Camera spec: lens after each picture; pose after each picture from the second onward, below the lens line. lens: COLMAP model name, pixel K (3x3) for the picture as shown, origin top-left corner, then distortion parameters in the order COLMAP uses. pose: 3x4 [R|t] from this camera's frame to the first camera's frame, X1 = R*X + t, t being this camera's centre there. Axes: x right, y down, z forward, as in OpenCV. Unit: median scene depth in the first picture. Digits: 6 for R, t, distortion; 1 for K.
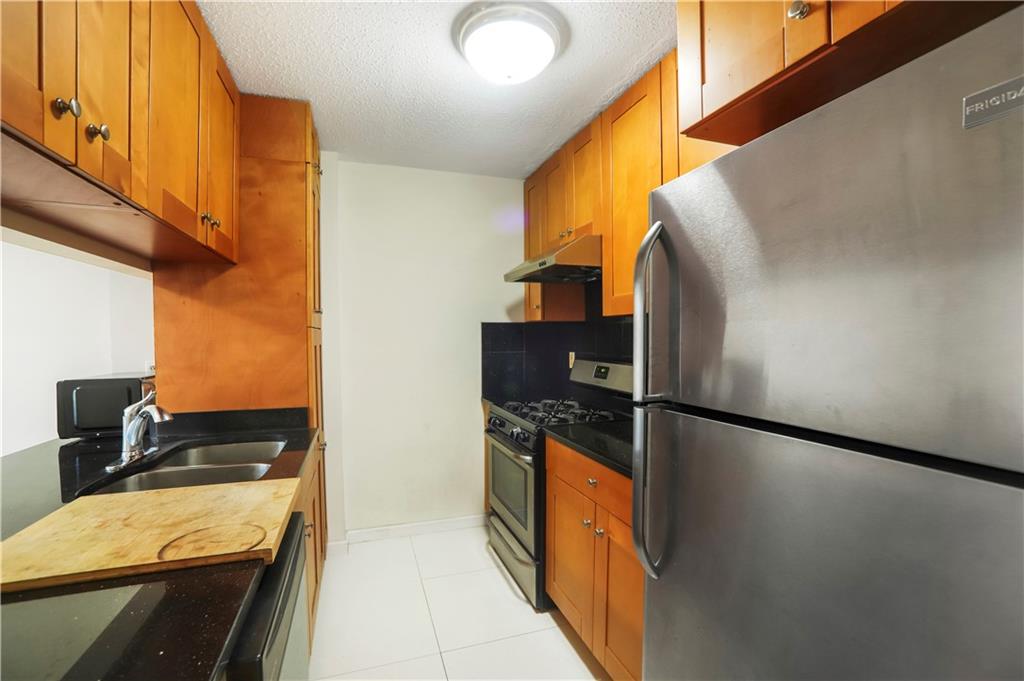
lens RADIAL K [[446.7, 0, 510.3], [0, 446.7, 357.5], [0, 0, 1]] dist [-0.055525, 0.017397]
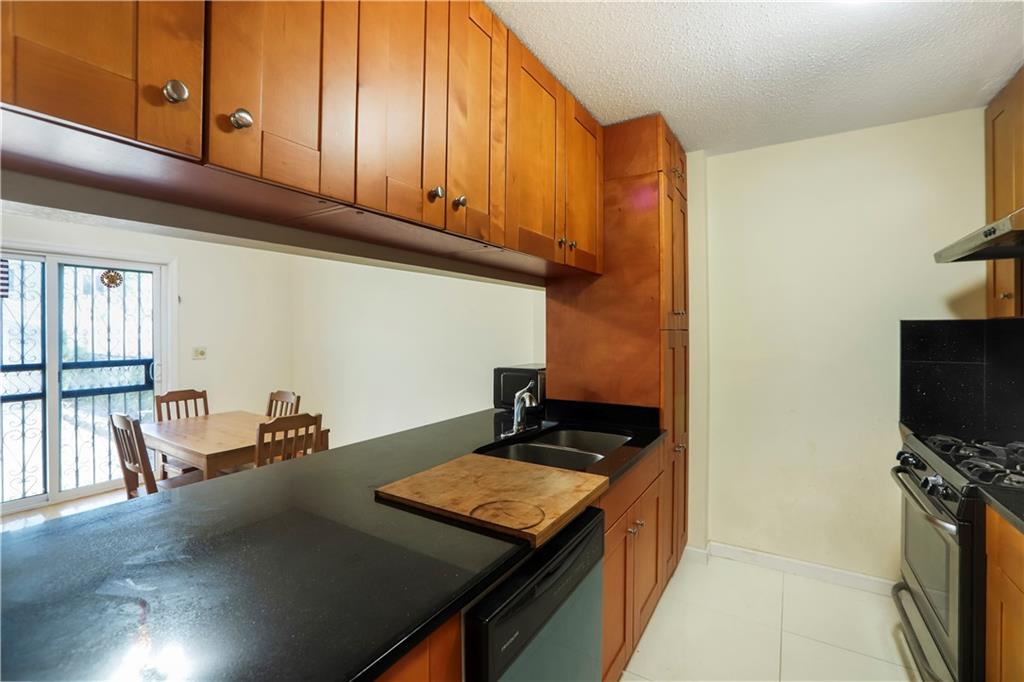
lens RADIAL K [[447.1, 0, 512.0], [0, 447.1, 341.0], [0, 0, 1]] dist [-0.064002, 0.019253]
pose [[0.630203, 0.020068, -0.776171, 0.139811], [-0.038422, 0.999247, -0.005360, -0.028353], [0.775479, 0.033200, 0.630500, 0.096902]]
